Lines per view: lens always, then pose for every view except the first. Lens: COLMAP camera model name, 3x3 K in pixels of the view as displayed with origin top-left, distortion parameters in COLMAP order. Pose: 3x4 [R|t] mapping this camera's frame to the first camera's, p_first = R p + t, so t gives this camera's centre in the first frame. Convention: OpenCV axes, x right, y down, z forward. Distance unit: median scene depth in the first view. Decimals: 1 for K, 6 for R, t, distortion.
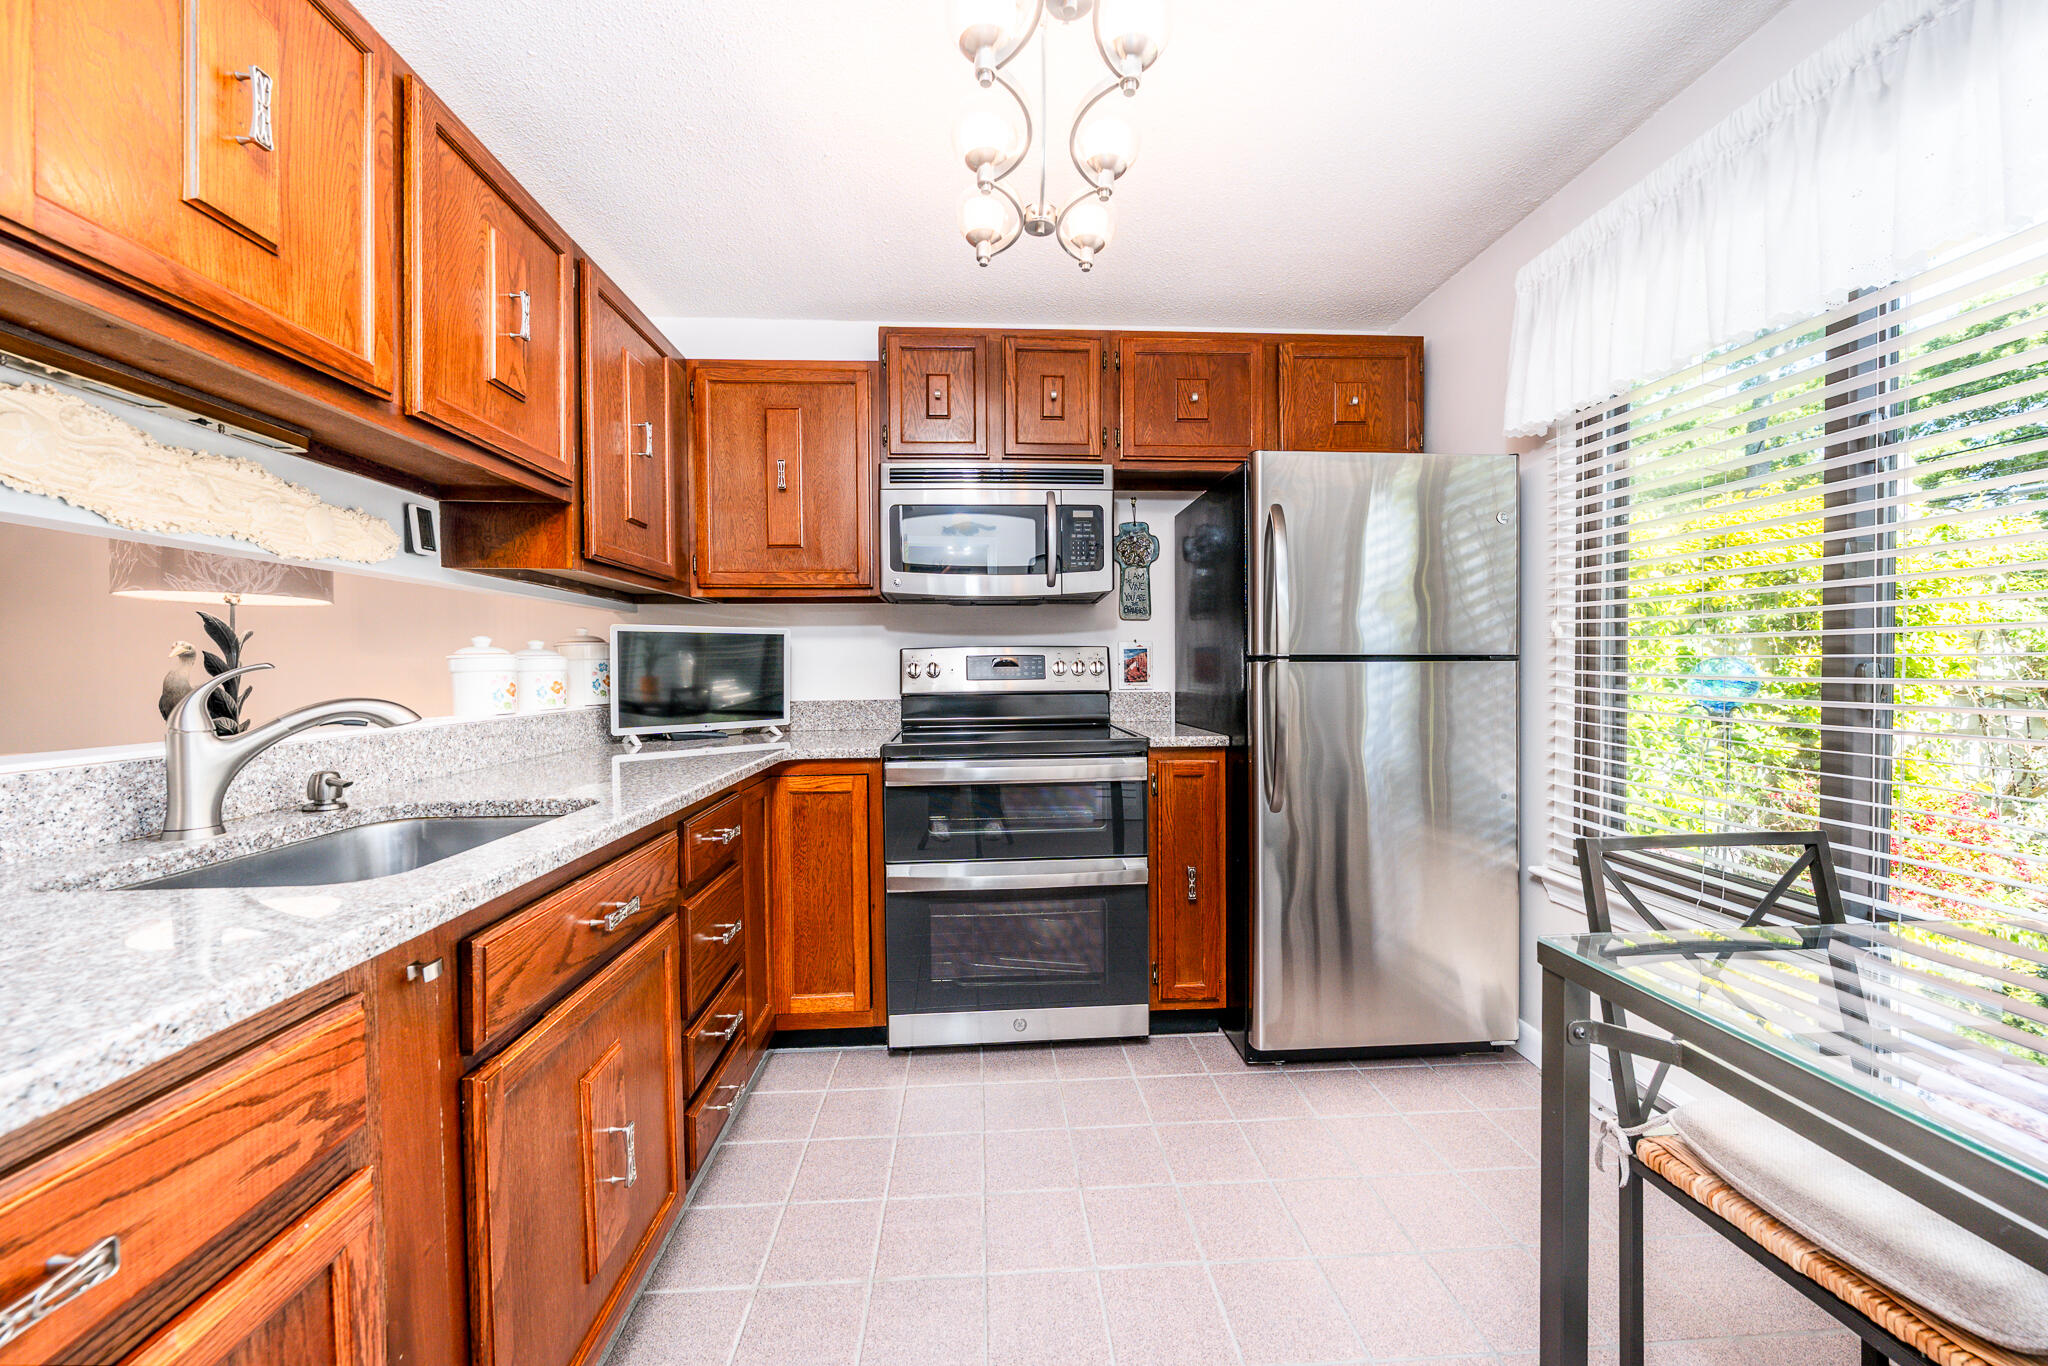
lens RADIAL K [[726.9, 0, 1010.0], [0, 726.9, 681.2], [0, 0, 1]] dist [-0.002346, -0.000153]
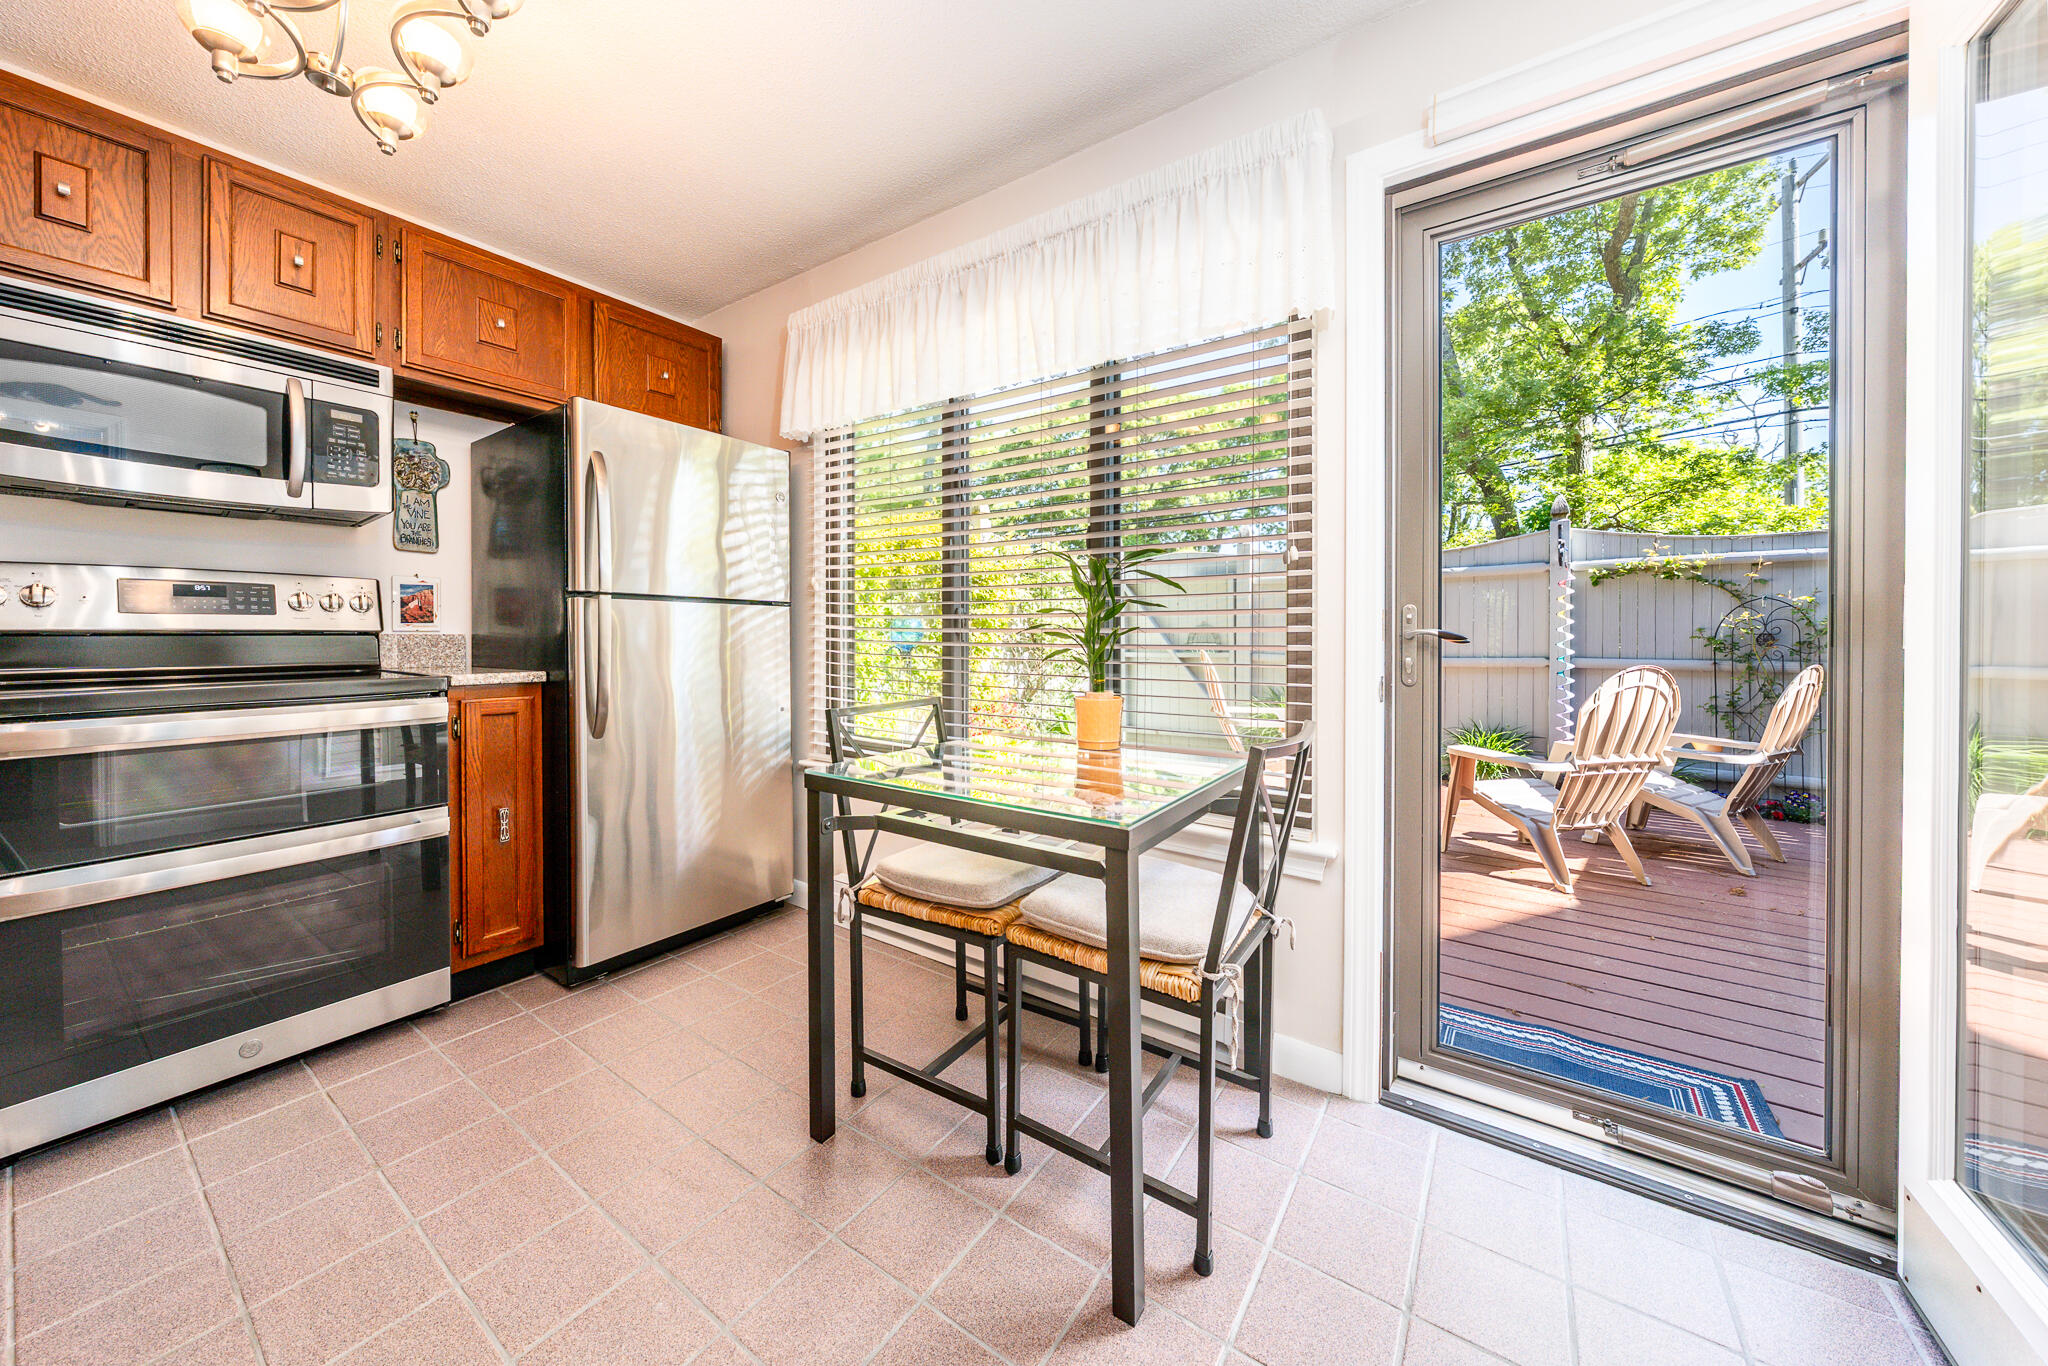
lens RADIAL K [[725.0, 0, 1012.8], [0, 725.0, 645.4], [0, 0, 1]] dist [-0.004686, -0.000098]
pose [[0.613435, -0.001912, 0.789743, -0.091592], [0.008338, 0.999957, -0.004056, 0.046952], [-0.789701, 0.009073, 0.613424, -0.124546]]
